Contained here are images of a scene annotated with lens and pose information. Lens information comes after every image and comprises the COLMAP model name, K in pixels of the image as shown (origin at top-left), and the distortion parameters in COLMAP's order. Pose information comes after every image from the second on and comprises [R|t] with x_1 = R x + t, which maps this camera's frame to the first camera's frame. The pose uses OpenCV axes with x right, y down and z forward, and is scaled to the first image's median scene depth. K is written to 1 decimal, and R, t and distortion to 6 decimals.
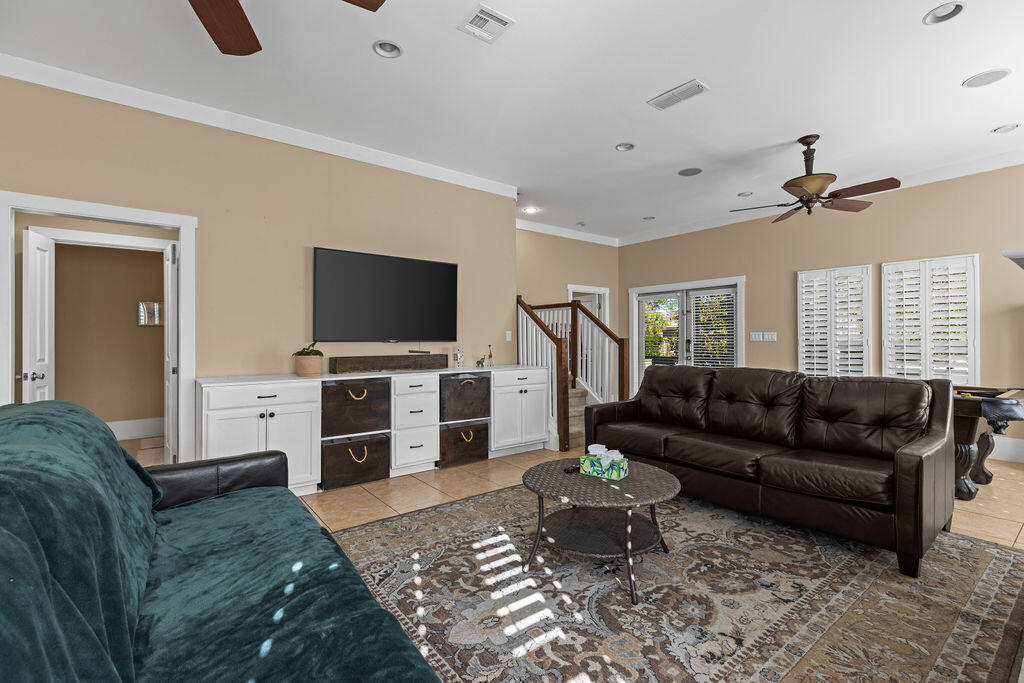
lens RADIAL K [[460.3, 0, 513.5], [0, 460.3, 334.6], [0, 0, 1]] dist [0.003212, 0.000407]
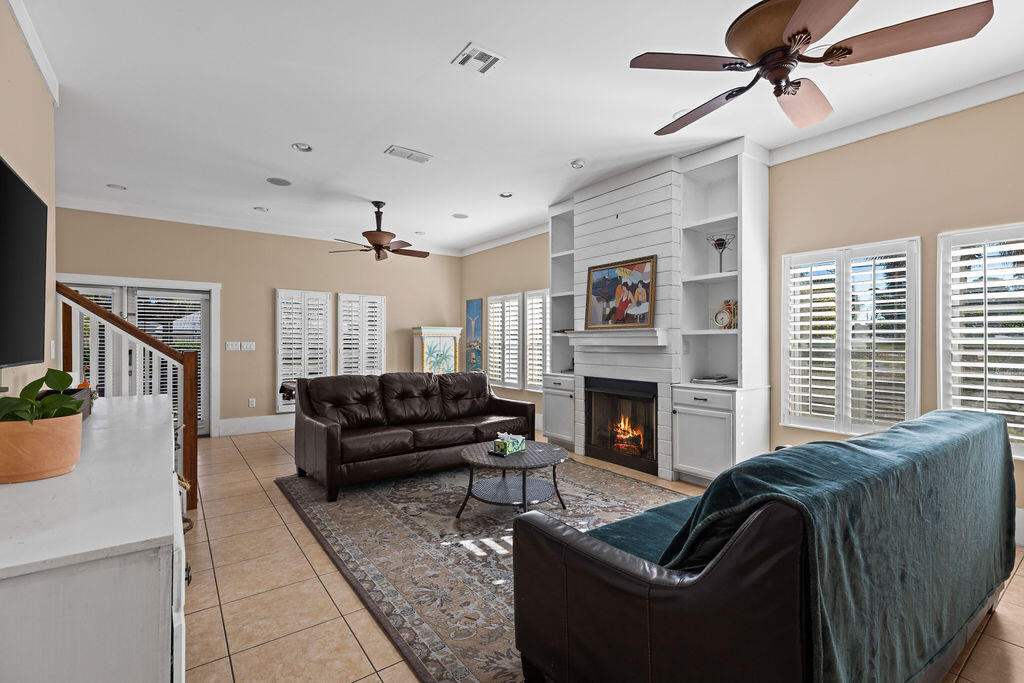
lens RADIAL K [[459.6, 0, 511.1], [0, 459.6, 338.5], [0, 0, 1]] dist [0.005197, 0.000461]
pose [[0.023012, 0.010821, 0.999677, -1.057600], [-0.011714, 0.999876, -0.010553, -0.020387], [-0.999667, -0.011467, 0.023136, 0.848454]]
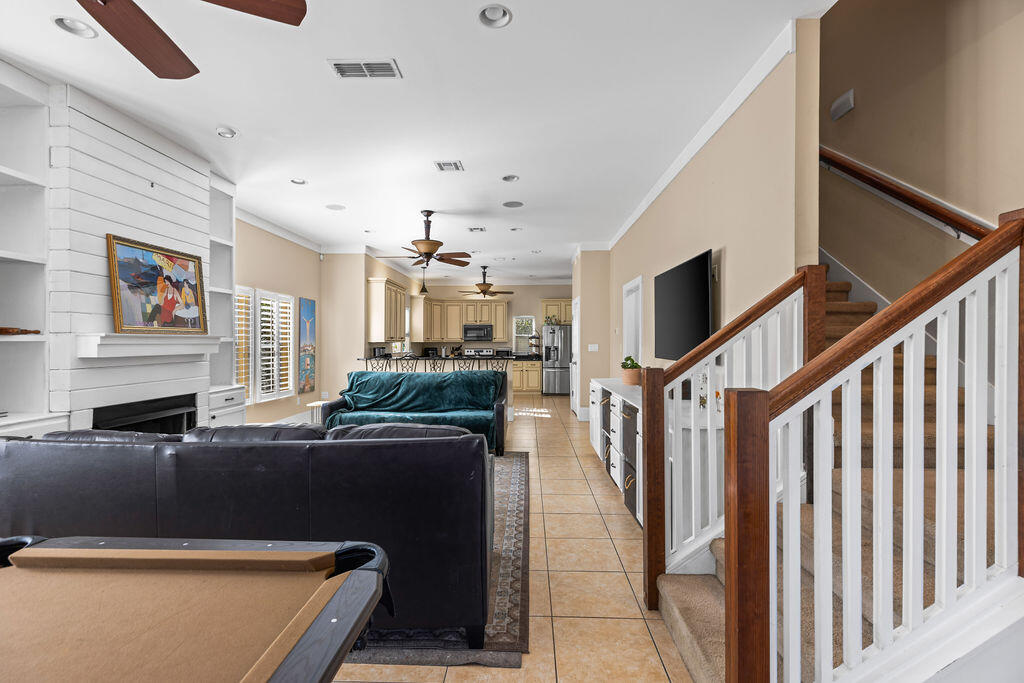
lens RADIAL K [[457.4, 0, 513.6], [0, 457.4, 340.1], [0, 0, 1]] dist [0.000652, 0.000395]
pose [[-0.637882, 0.001293, -0.770133, 0.993310], [0.011700, 0.999899, -0.008011, -0.036568], [0.770046, -0.014121, -0.637833, 2.094001]]
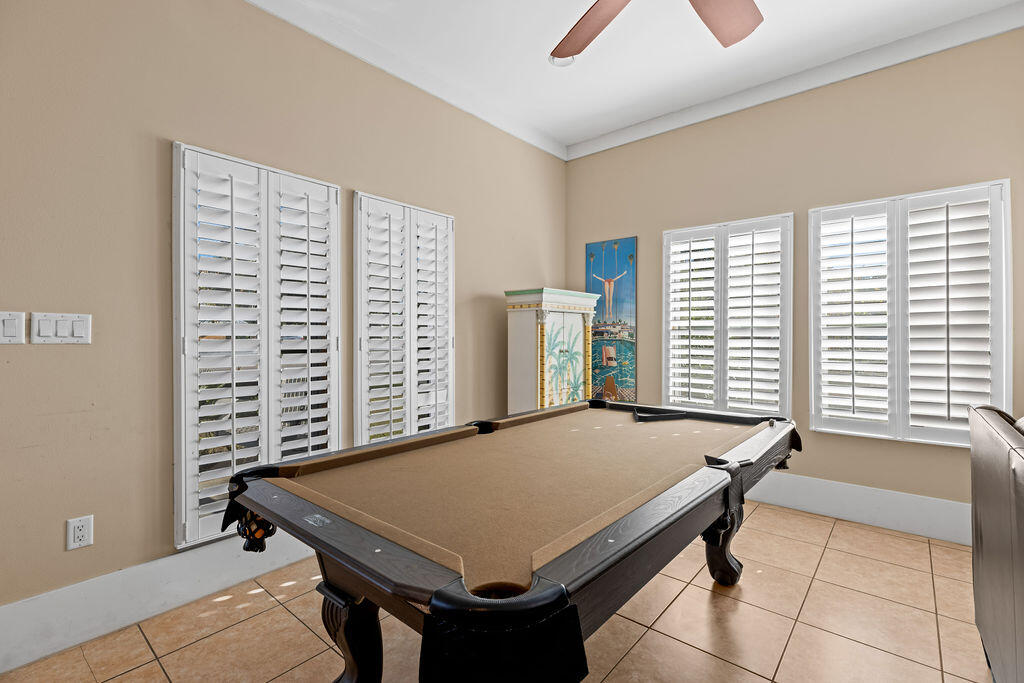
lens RADIAL K [[460.3, 0, 513.5], [0, 460.3, 334.6], [0, 0, 1]] dist [0.003212, 0.000407]
pose [[-0.201889, 0.003645, 0.979402, 0.482388], [-0.009220, 0.999942, -0.005622, 0.015928], [-0.979365, -0.010165, -0.201843, 1.749013]]
